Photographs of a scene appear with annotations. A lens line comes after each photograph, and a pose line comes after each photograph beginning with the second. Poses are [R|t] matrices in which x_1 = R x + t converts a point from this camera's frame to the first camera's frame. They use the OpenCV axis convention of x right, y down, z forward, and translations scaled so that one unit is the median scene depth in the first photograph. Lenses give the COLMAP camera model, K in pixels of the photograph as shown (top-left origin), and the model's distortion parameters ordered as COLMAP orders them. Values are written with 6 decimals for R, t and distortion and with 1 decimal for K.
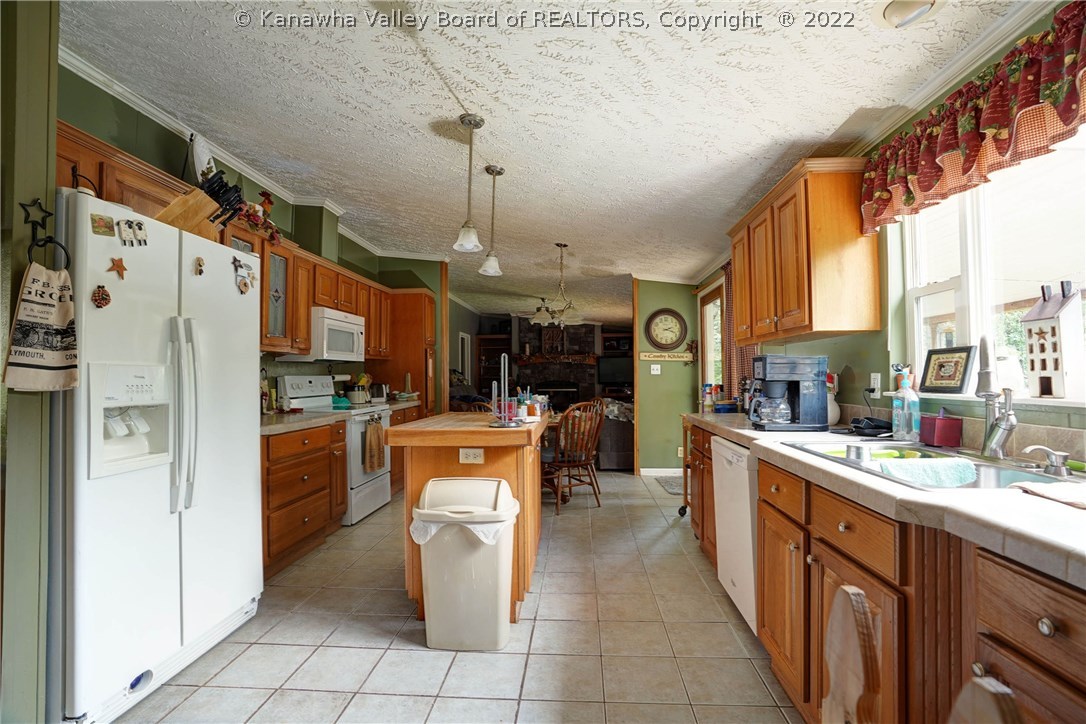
lens RADIAL K [[505.9, 0, 543.0], [0, 505.9, 362.0], [0, 0, 1]] dist [-0.076736, 0.034742]
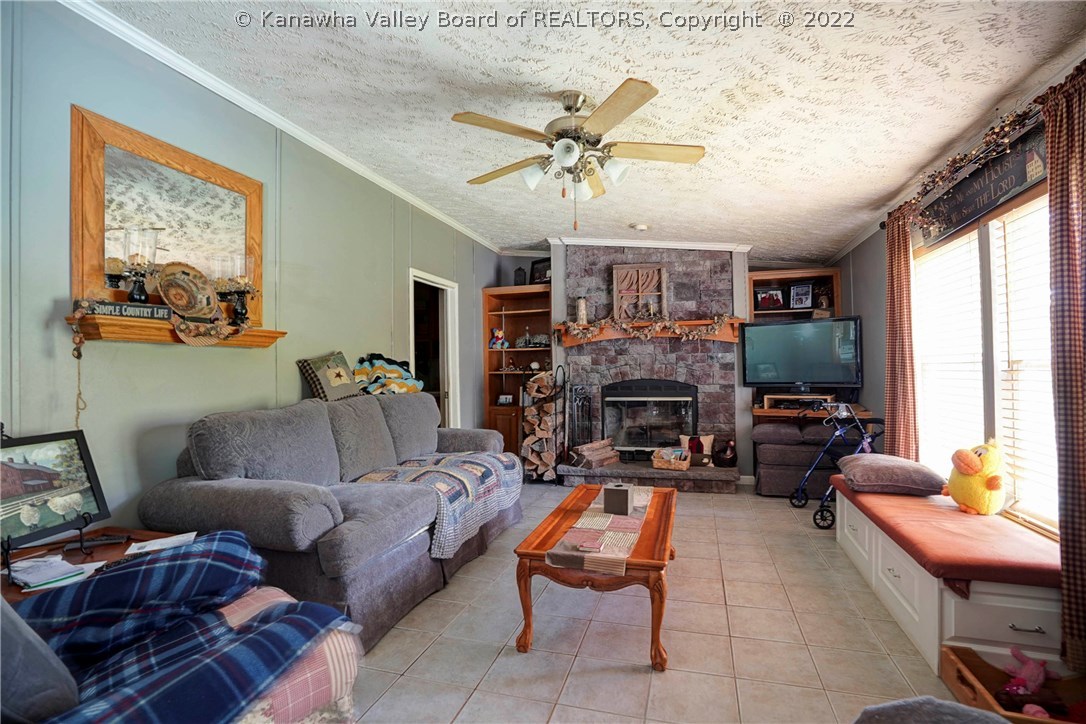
lens RADIAL K [[505.9, 0, 543.0], [0, 505.9, 362.0], [0, 0, 1]] dist [-0.076736, 0.034742]
pose [[0.976251, -0.009961, -0.216414, 0.075130], [0.012715, 0.999855, 0.011338, 0.033695], [0.216269, -0.013820, 0.976236, 1.185417]]
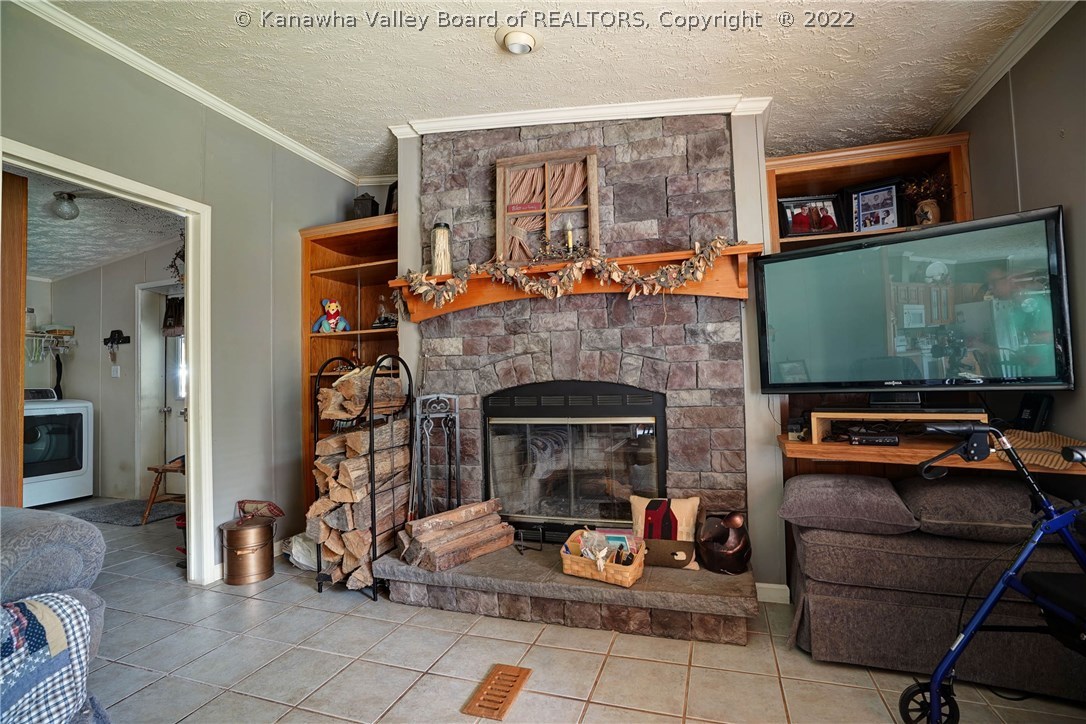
lens RADIAL K [[505.9, 0, 543.0], [0, 505.9, 362.0], [0, 0, 1]] dist [-0.076736, 0.034742]
pose [[0.969240, -0.028262, -0.244491, 0.161347], [0.026756, 0.999597, -0.009482, 0.067401], [0.244661, 0.002649, 0.969605, 1.717659]]
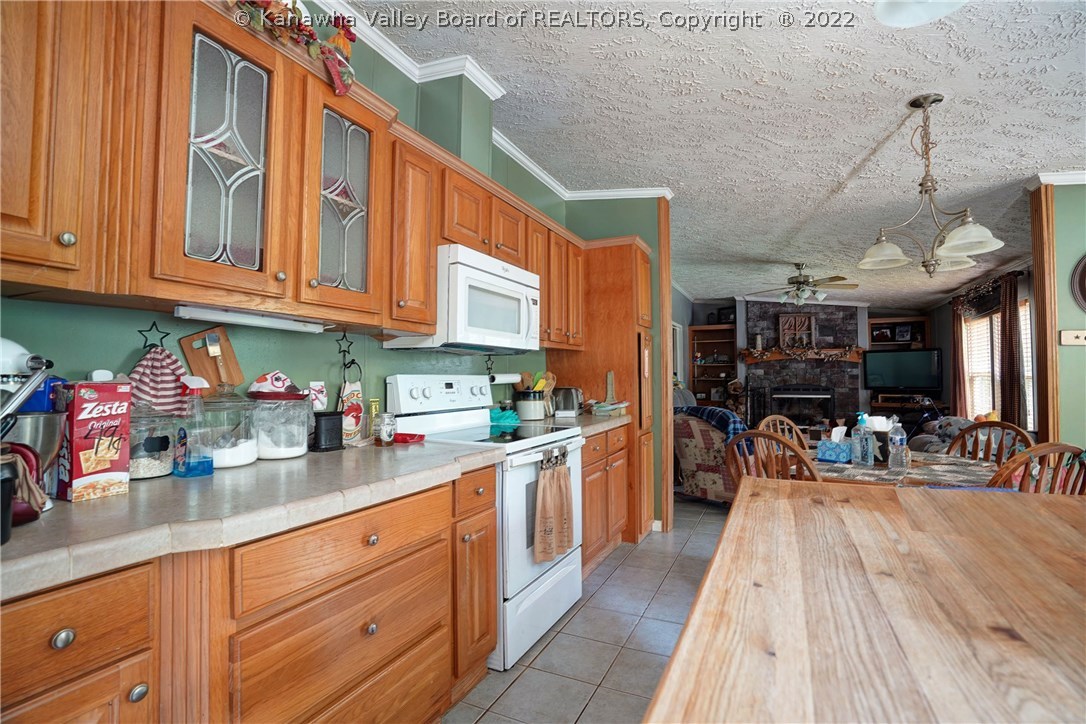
lens RADIAL K [[505.9, 0, 543.0], [0, 505.9, 362.0], [0, 0, 1]] dist [-0.076736, 0.034742]
pose [[0.928552, -0.005989, -0.371154, -0.118764], [0.004705, 0.999979, -0.004364, 0.013010], [0.371173, 0.002306, 0.928561, 0.401762]]
